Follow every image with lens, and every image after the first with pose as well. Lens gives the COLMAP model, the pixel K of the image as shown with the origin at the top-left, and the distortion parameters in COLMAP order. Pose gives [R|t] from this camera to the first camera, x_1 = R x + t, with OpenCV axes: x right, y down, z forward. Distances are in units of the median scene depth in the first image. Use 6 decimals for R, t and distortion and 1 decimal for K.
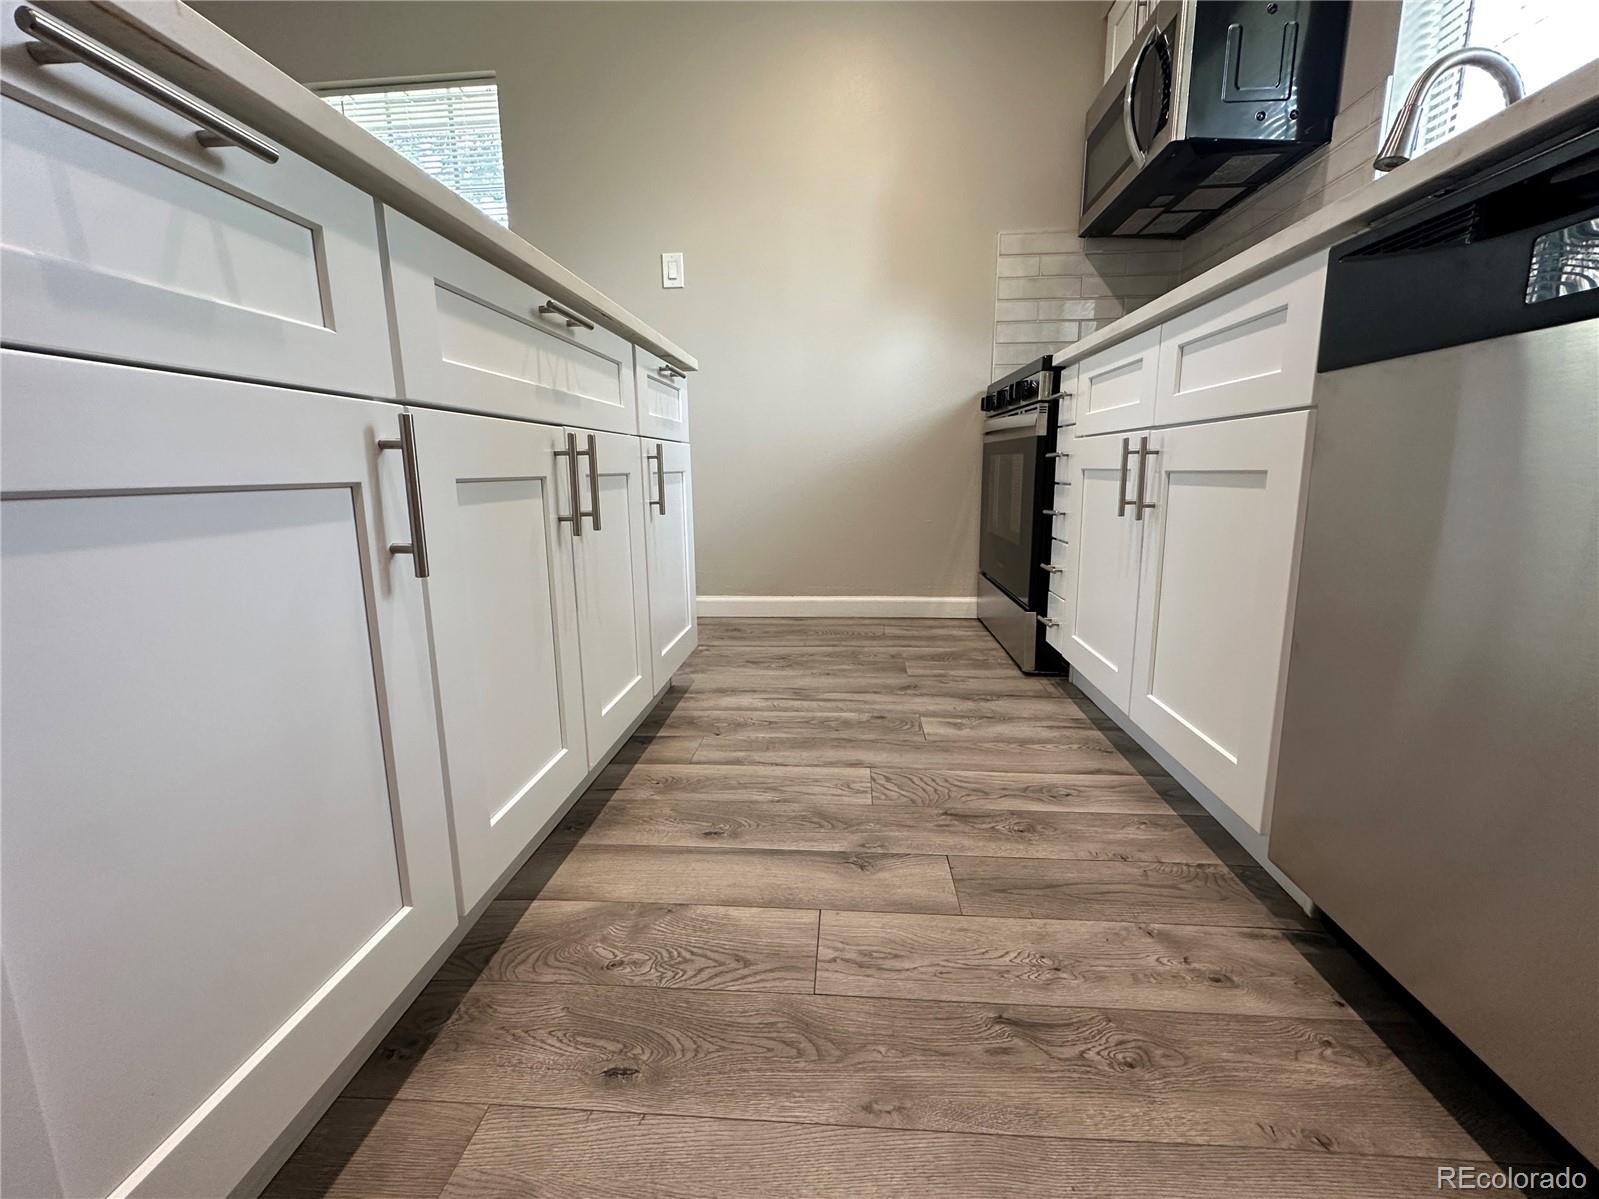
lens RADIAL K [[690.3, 0, 793.2], [0, 690.3, 599.2], [0, 0, 1]] dist [-0.002209, -0.000043]
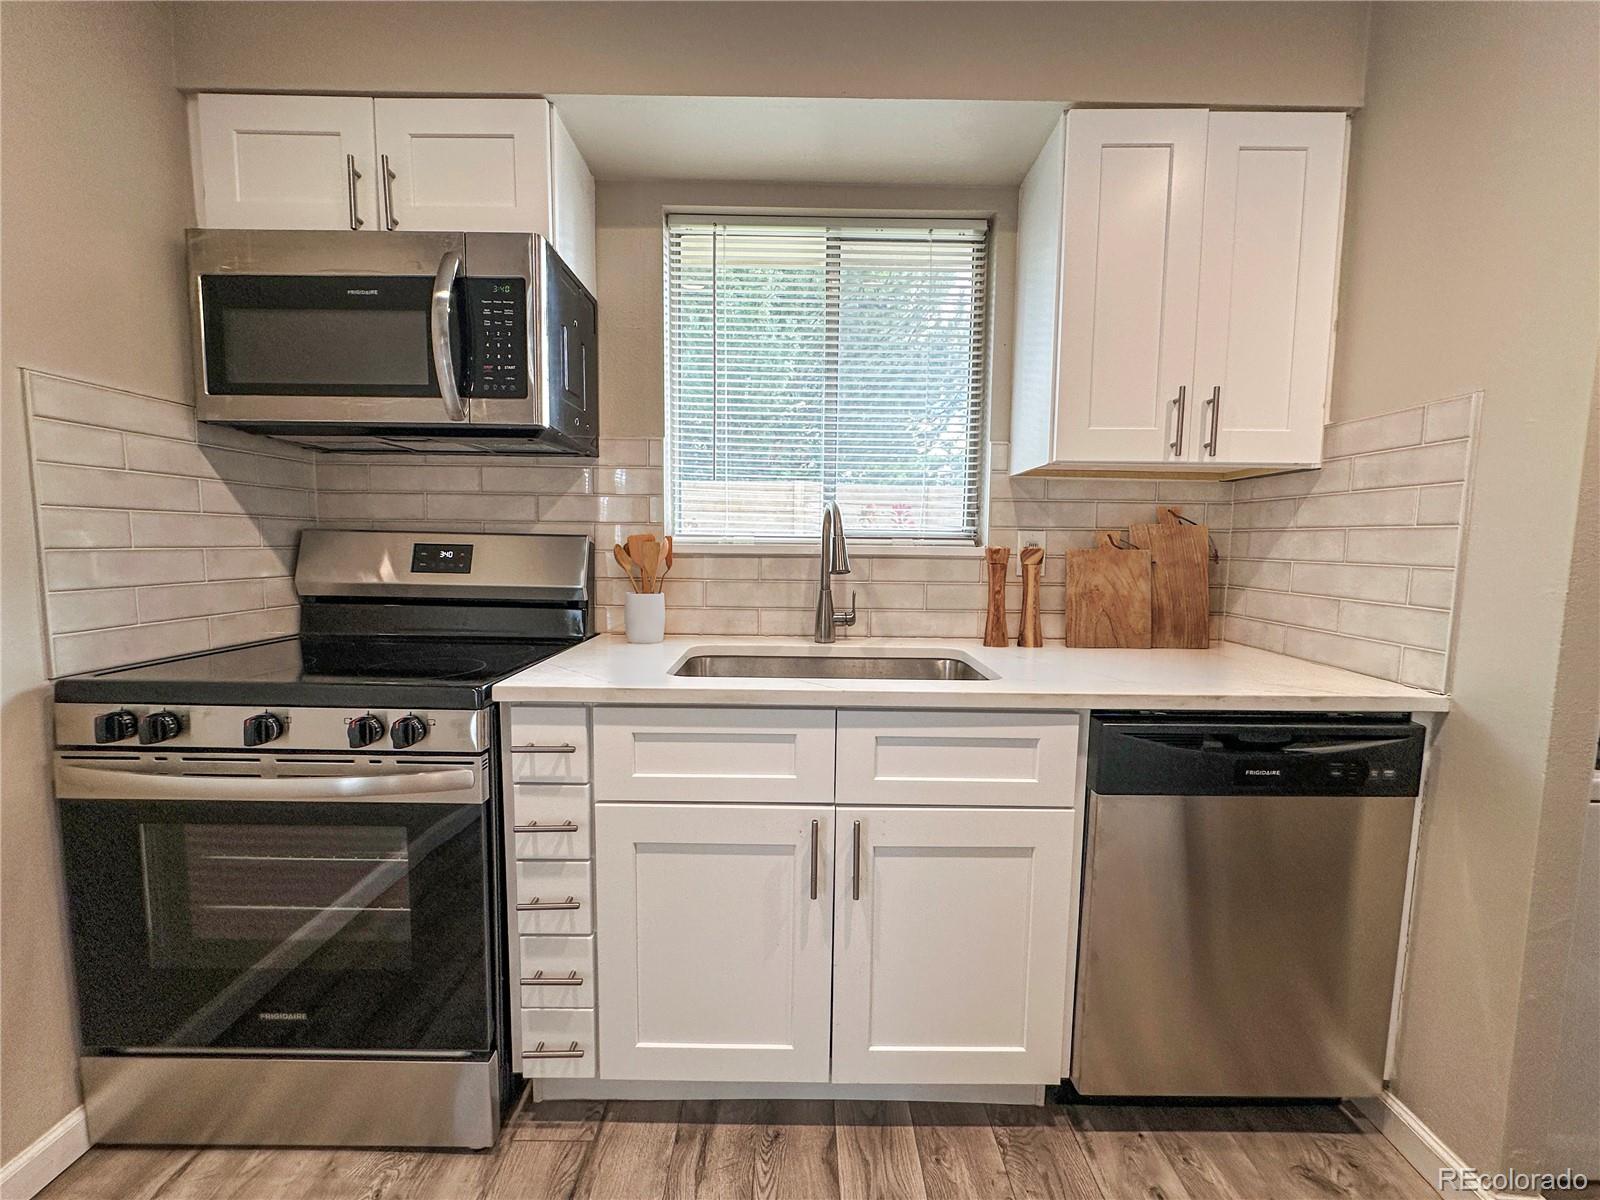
lens RADIAL K [[638.2, 0, 800.6], [0, 638.2, 594.3], [0, 0, 1]] dist [-0.002822, -0.000135]
pose [[-0.088904, -0.073934, 0.993292, -0.301535], [0.172175, 0.981089, 0.088436, -0.504067], [-0.981046, 0.178883, -0.074493, 0.830795]]
